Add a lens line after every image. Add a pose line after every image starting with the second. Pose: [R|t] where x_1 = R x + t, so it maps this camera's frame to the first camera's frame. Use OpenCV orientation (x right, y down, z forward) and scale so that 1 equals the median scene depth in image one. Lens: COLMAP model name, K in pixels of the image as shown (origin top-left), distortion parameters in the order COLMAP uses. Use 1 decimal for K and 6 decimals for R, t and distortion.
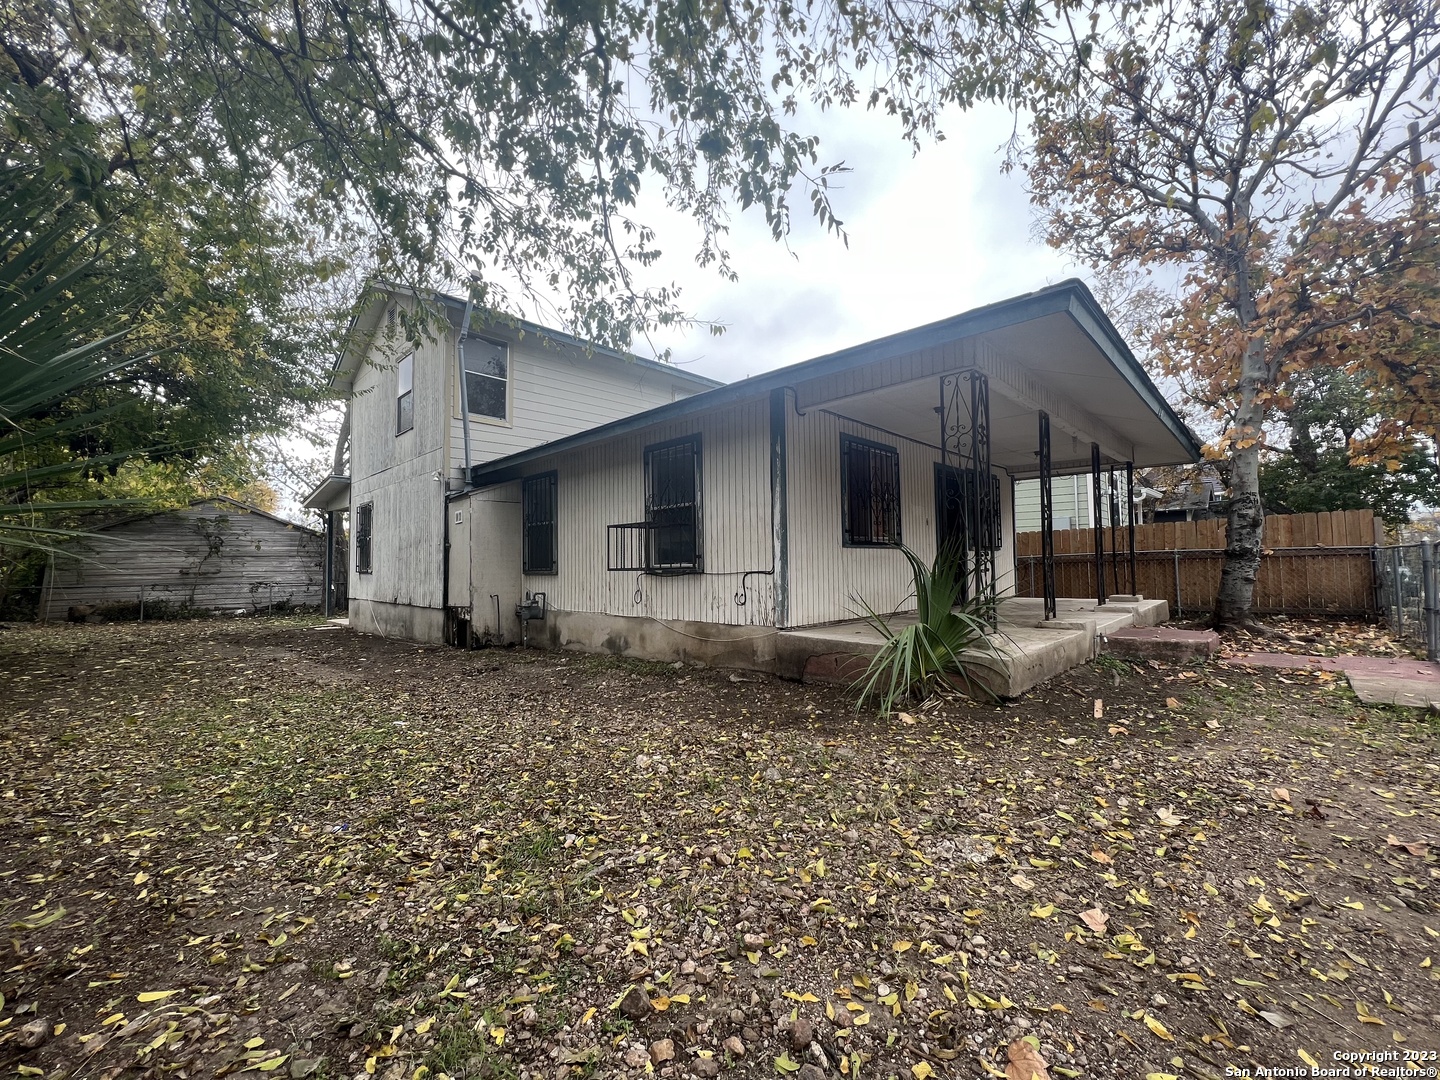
lens RADIAL K [[574.9, 0, 720.2], [0, 574.9, 541.6], [0, 0, 1]] dist [0.000150, 0.000050]
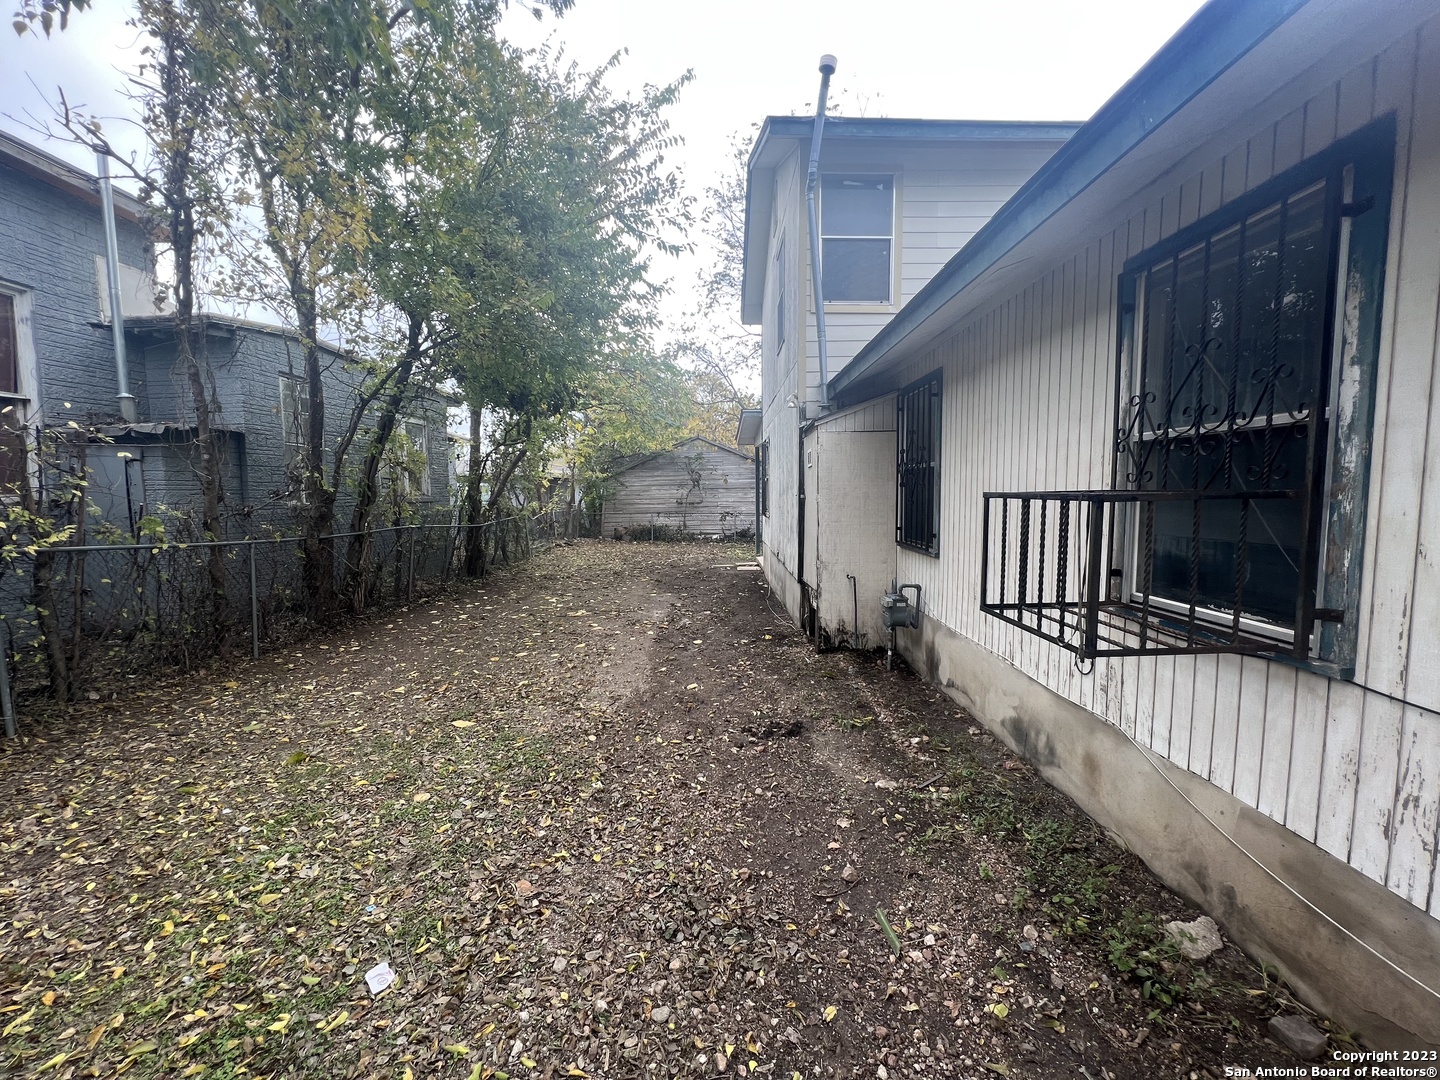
lens RADIAL K [[573.4, 0, 716.8], [0, 573.4, 534.2], [0, 0, 1]] dist [-0.001336, 0.000218]
pose [[0.701470, 0.062994, -0.709910, -0.036201], [0.027768, 0.992914, 0.115545, -0.035822], [0.712158, -0.100764, 0.694750, 0.441951]]
